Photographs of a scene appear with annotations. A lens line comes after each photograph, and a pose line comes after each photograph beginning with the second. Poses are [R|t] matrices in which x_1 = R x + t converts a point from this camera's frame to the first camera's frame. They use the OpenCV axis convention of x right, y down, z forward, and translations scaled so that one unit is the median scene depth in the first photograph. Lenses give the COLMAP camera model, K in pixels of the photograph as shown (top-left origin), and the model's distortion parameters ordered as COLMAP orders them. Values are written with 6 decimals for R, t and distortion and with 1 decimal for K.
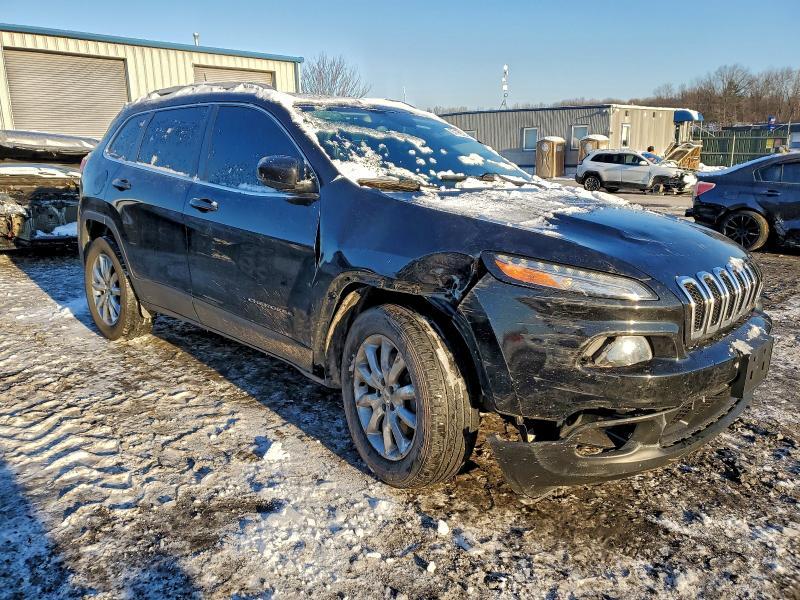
lens RADIAL K [[618.0, 0, 400.0], [0, 618.0, 300.0], [0, 0, 1]] dist [-0.000524, 0.032182]
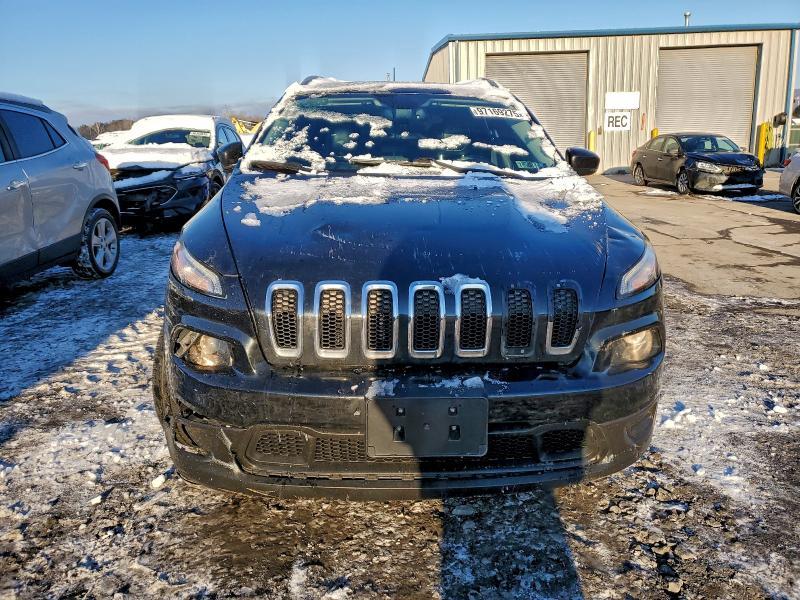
lens RADIAL K [[618.0, 0, 400.0], [0, 618.0, 300.0], [0, 0, 1]] dist [-0.000524, 0.032182]
pose [[0.720241, 0.157981, -0.675496, 0.699189], [-0.145785, 0.986449, 0.075263, -0.060716], [0.678233, 0.044270, 0.733512, 0.310464]]
